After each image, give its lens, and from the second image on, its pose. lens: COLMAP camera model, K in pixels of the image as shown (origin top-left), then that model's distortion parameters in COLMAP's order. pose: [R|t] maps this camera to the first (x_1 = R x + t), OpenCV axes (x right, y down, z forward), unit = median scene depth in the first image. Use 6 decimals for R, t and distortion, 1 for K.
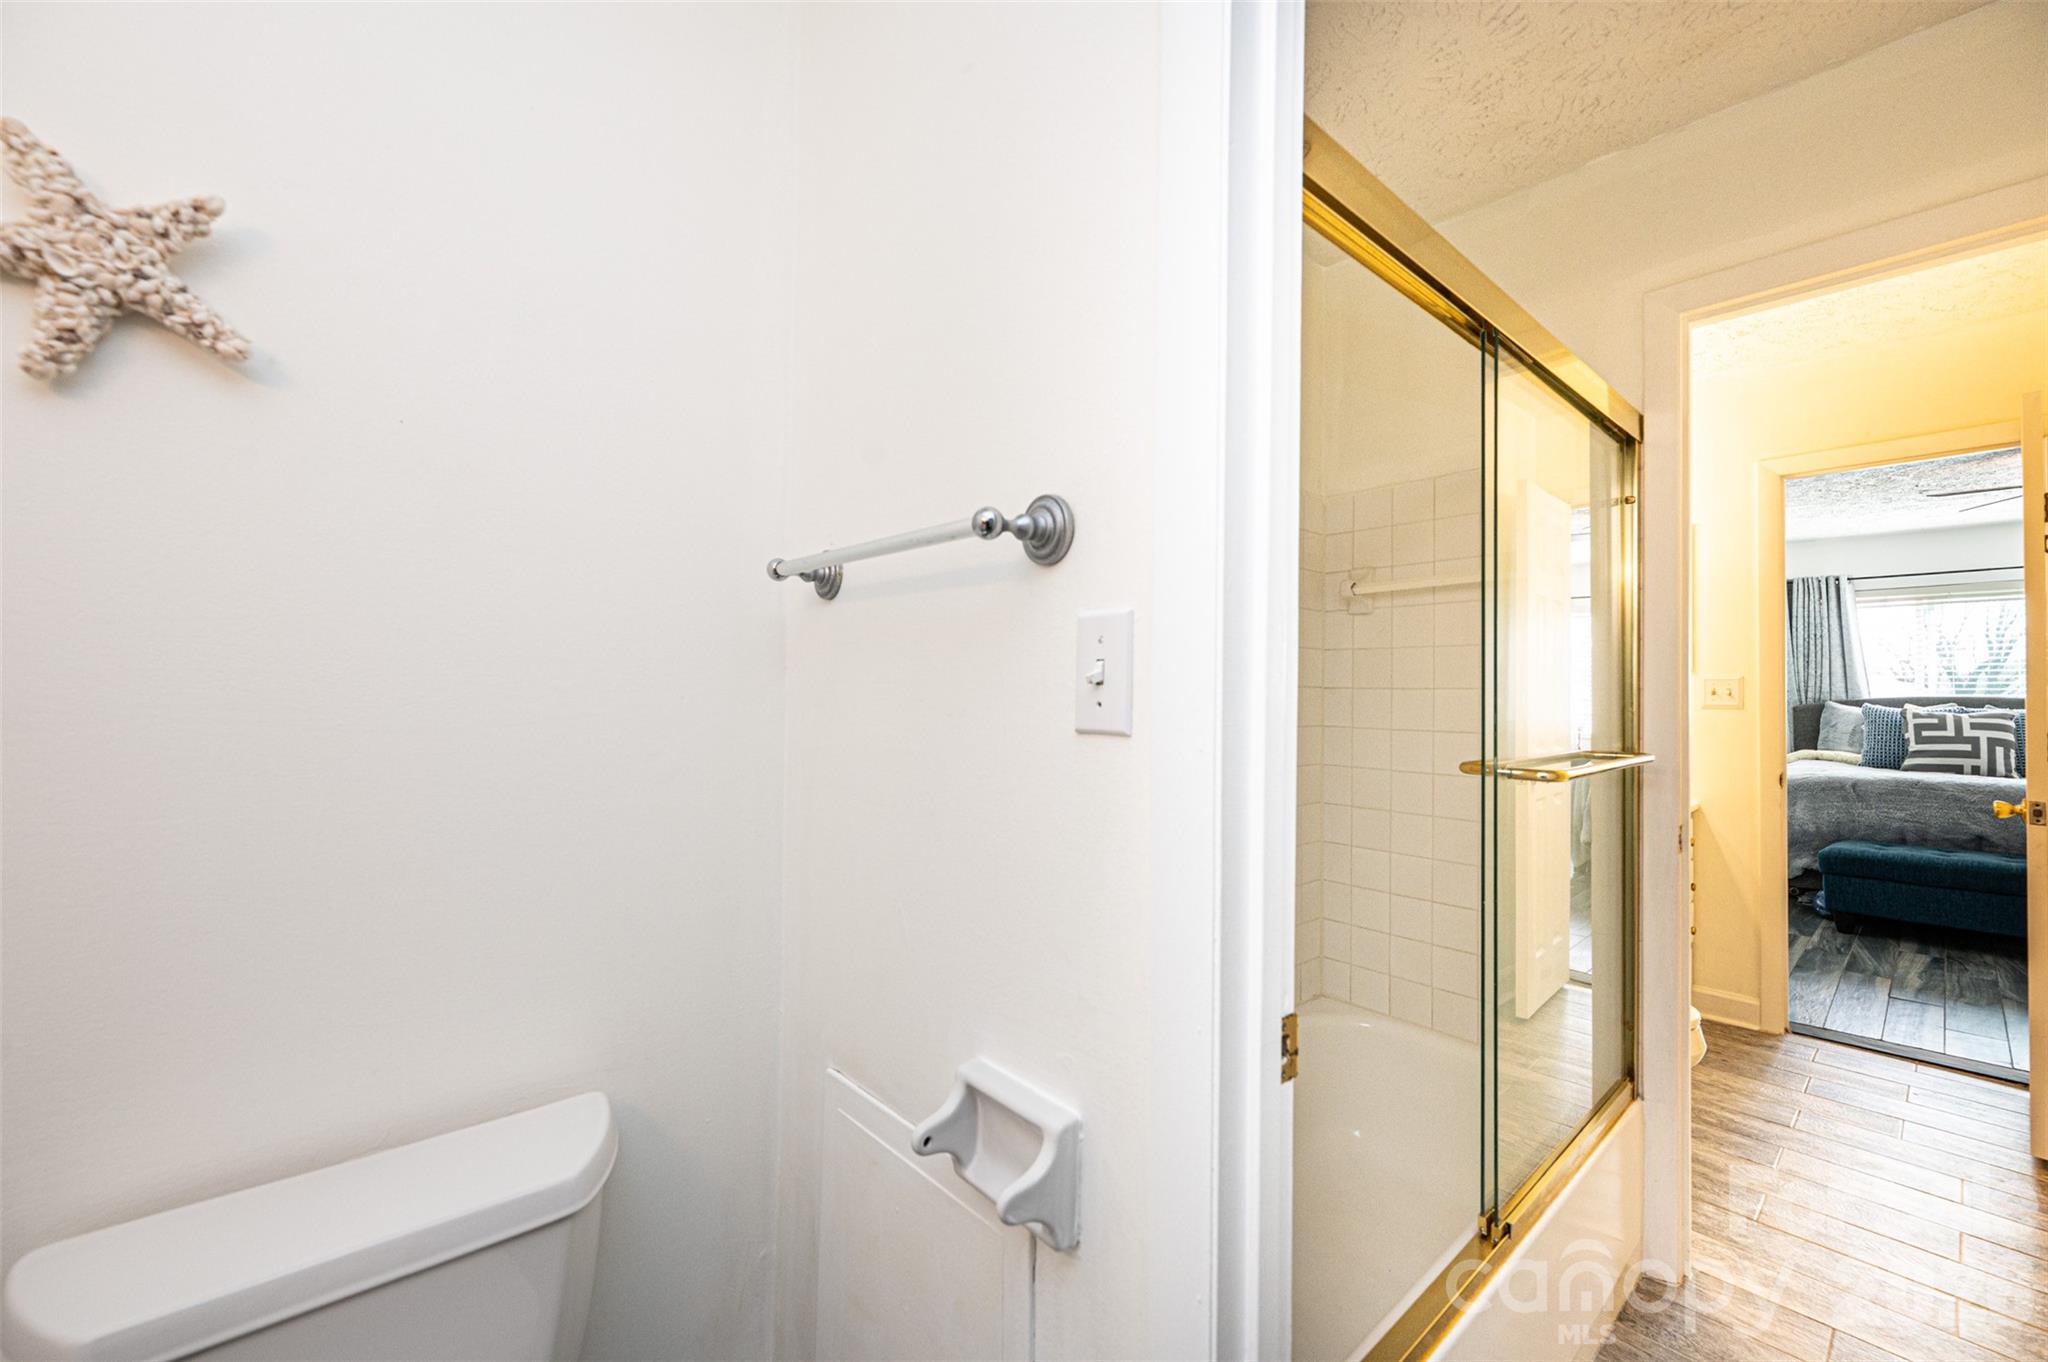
lens RADIAL K [[819.9, 0, 1017.5], [0, 819.9, 681.6], [0, 0, 1]] dist [-0.001387, -0.000110]
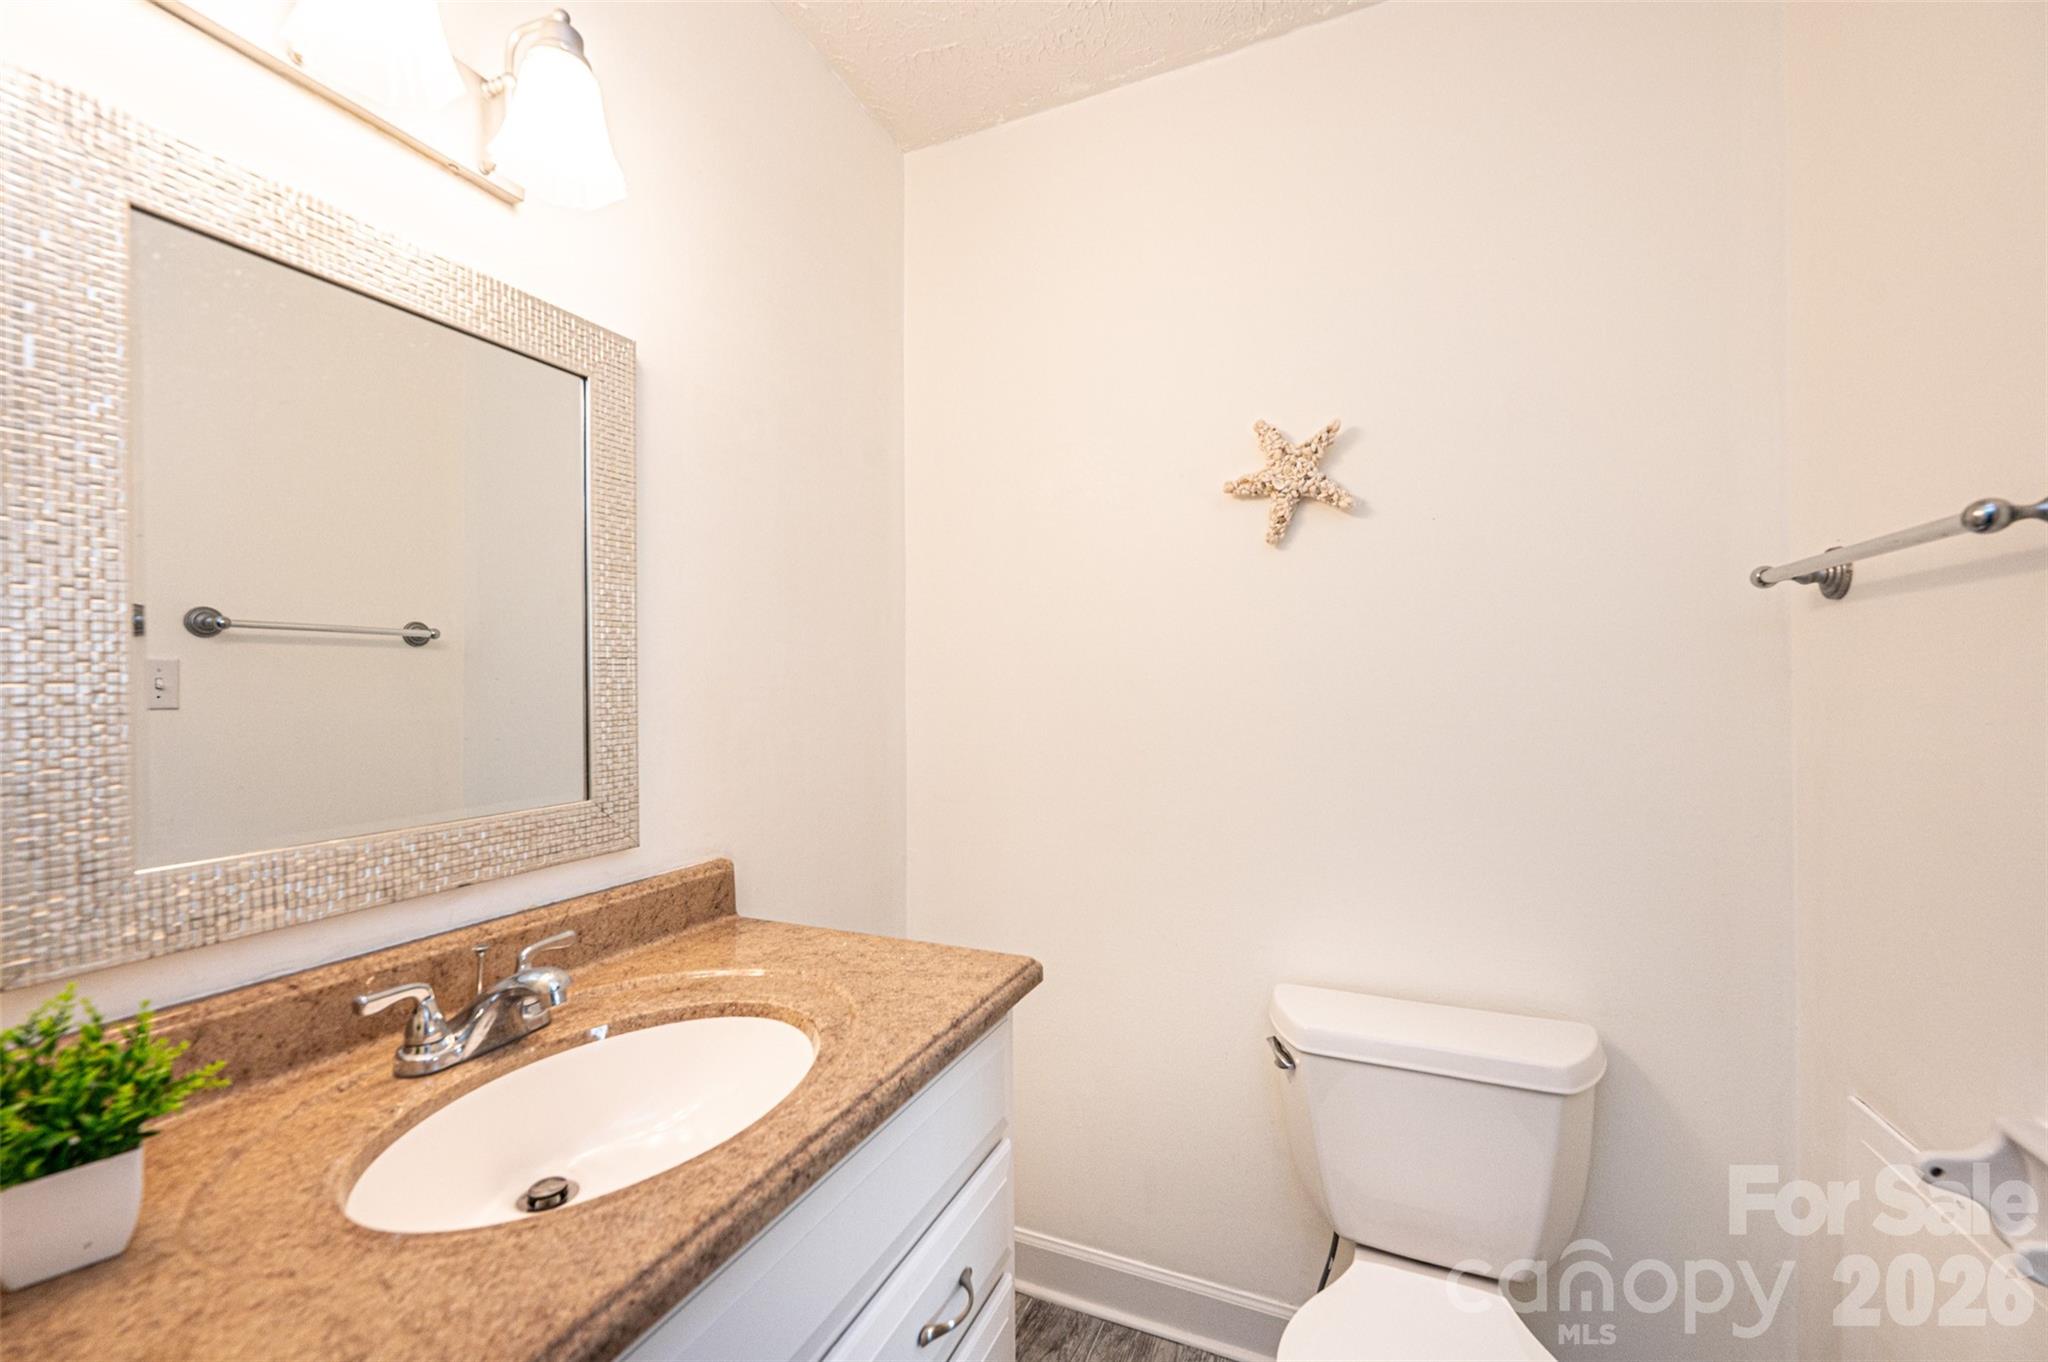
lens RADIAL K [[819.9, 0, 1019.8], [0, 819.9, 688.8], [0, 0, 1]] dist [-0.001387, -0.000110]
pose [[0.421858, -0.012855, -0.906571, 0.339837], [0.019112, 0.999803, -0.005284, -0.013884], [0.906460, -0.015097, 0.422021, -0.388308]]
